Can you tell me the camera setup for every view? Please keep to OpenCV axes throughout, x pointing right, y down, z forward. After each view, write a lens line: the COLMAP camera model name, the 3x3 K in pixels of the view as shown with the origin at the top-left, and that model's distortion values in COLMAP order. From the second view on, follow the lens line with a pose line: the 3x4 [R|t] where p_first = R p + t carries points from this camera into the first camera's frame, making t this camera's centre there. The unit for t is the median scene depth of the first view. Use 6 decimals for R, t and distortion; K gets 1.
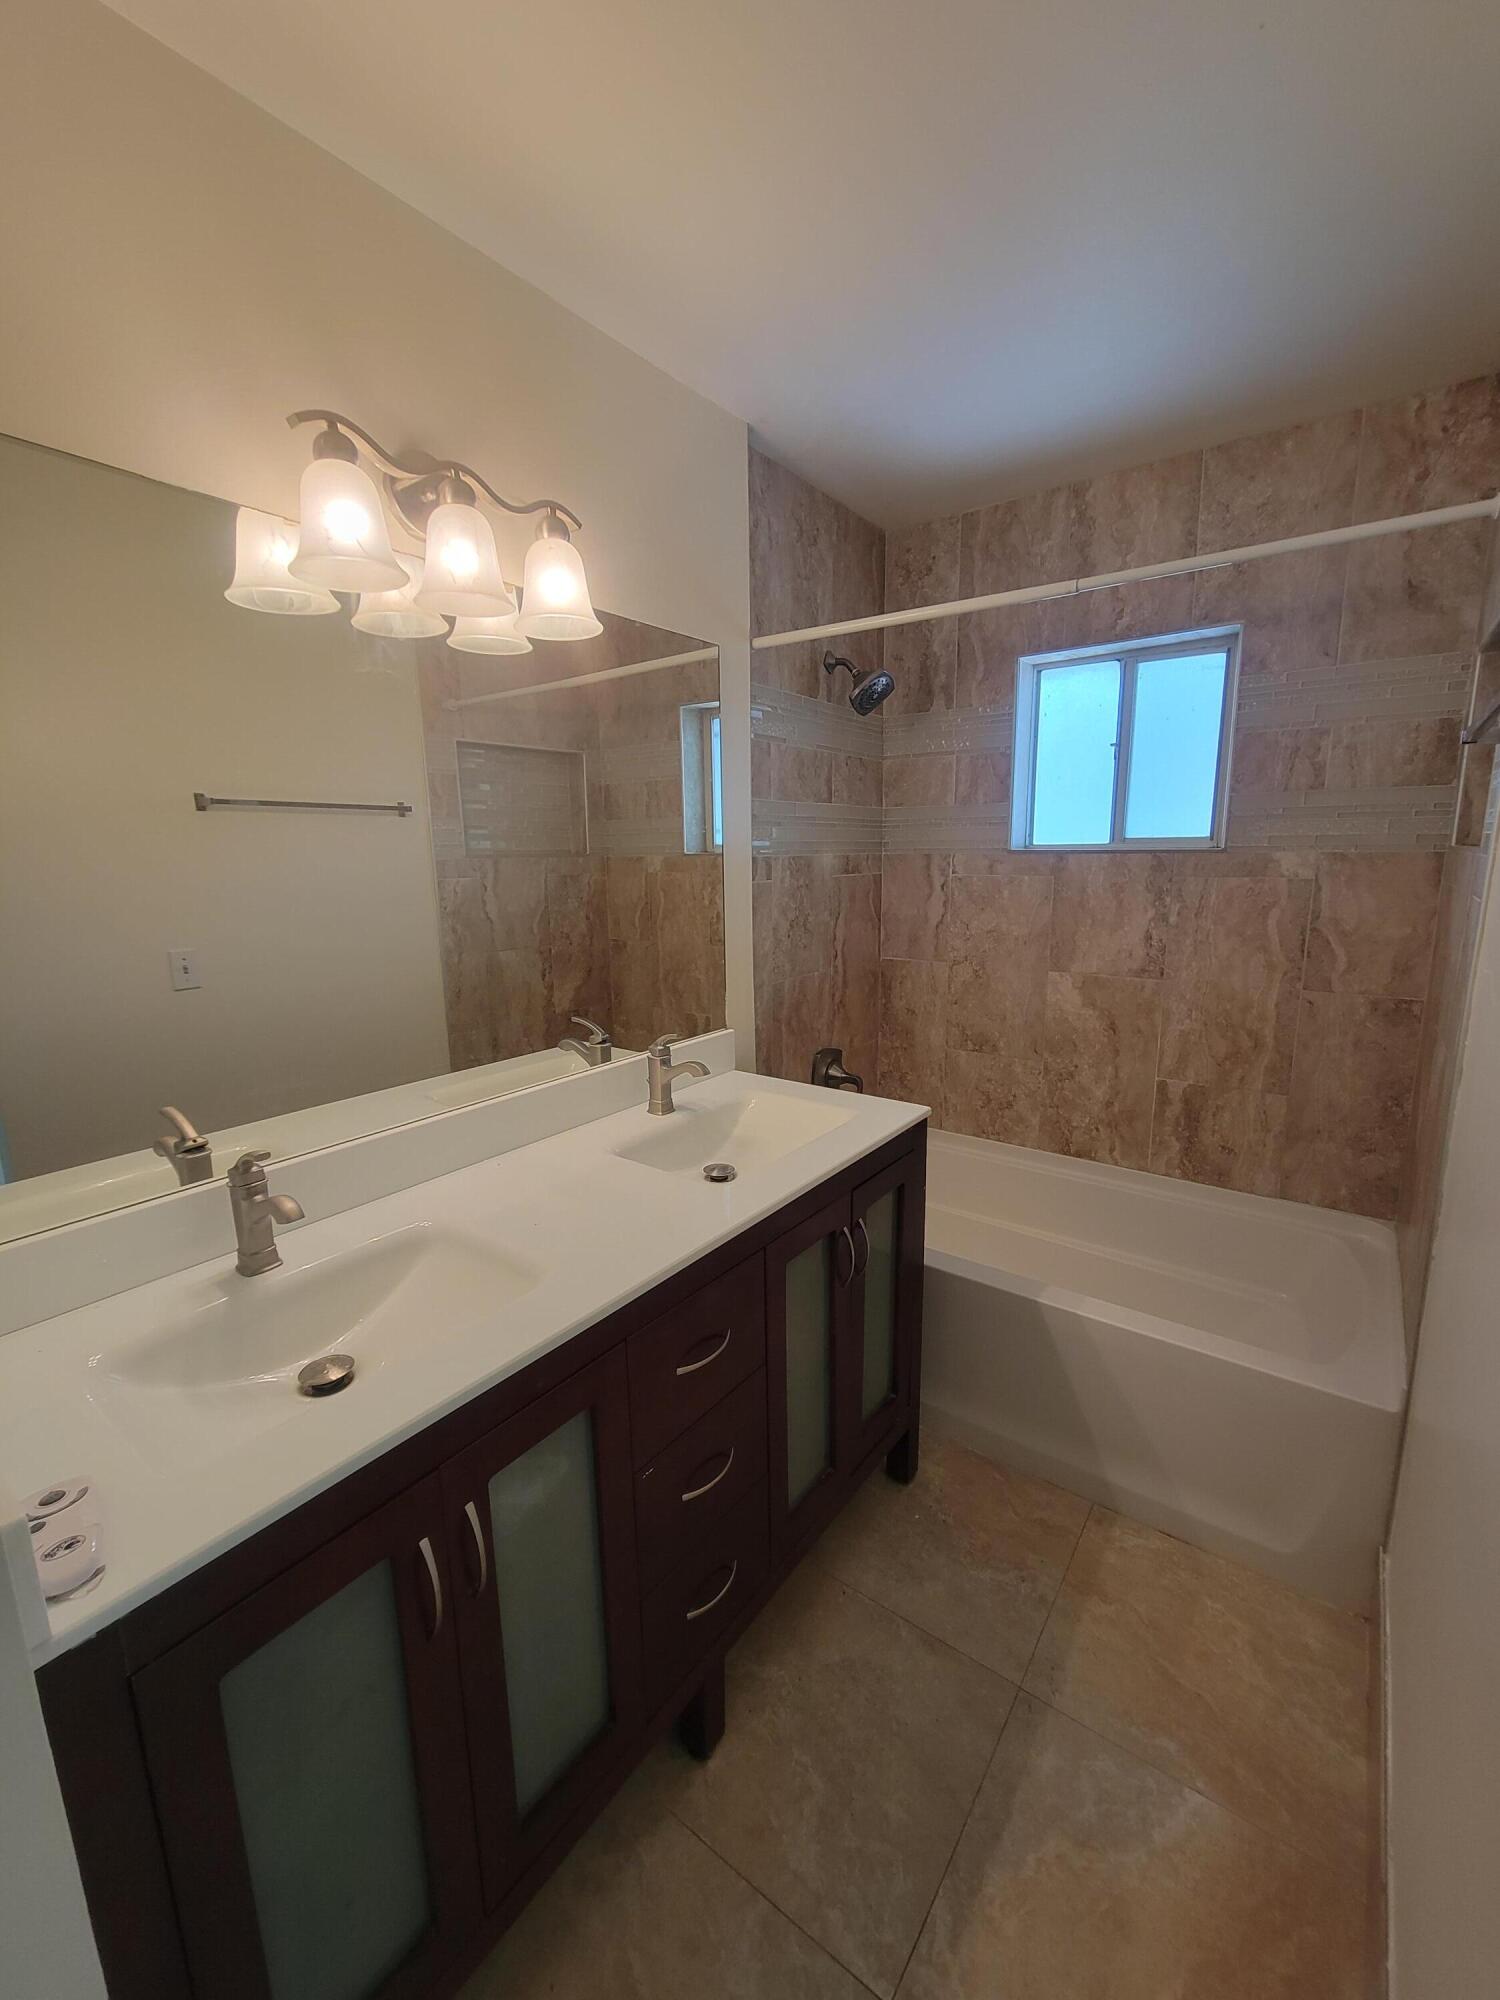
lens RADIAL K [[822.9, 0, 754.4], [0, 822.9, 1002.6], [0, 0, 1]] dist [-0.002699, 0.000281]
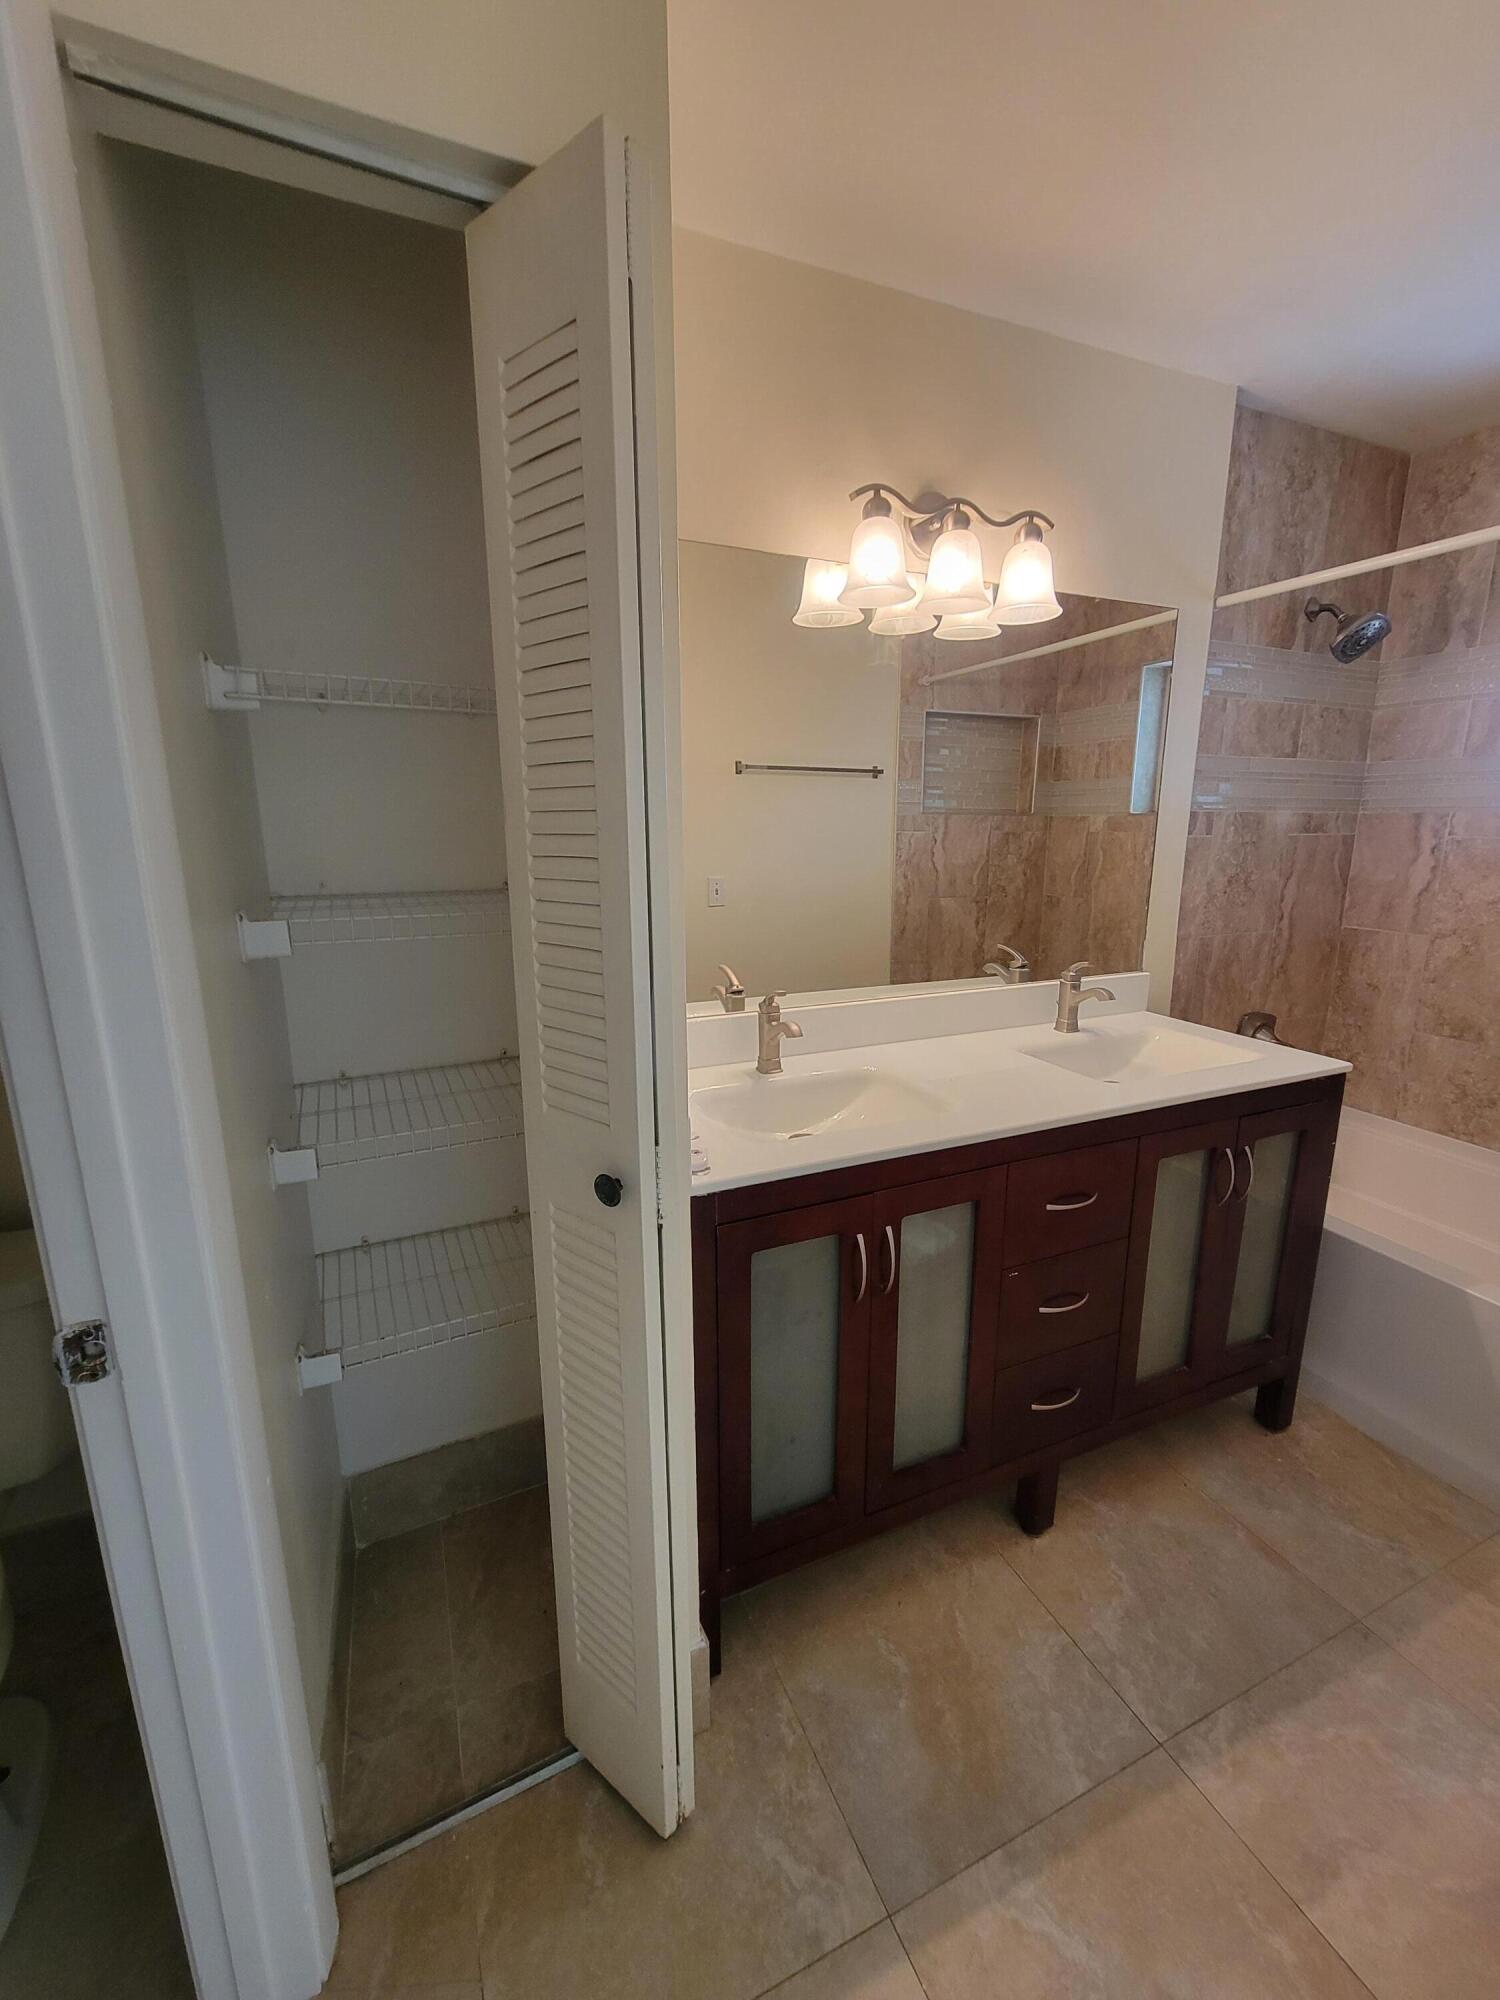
lens RADIAL K [[822.9, 0, 755.9], [0, 822.9, 1002.6], [0, 0, 1]] dist [-0.002699, 0.000281]
pose [[0.868522, 0.119339, -0.481070, 0.055896], [-0.101711, 0.992838, 0.062665, 0.063430], [0.485103, -0.005495, 0.874440, -0.206378]]
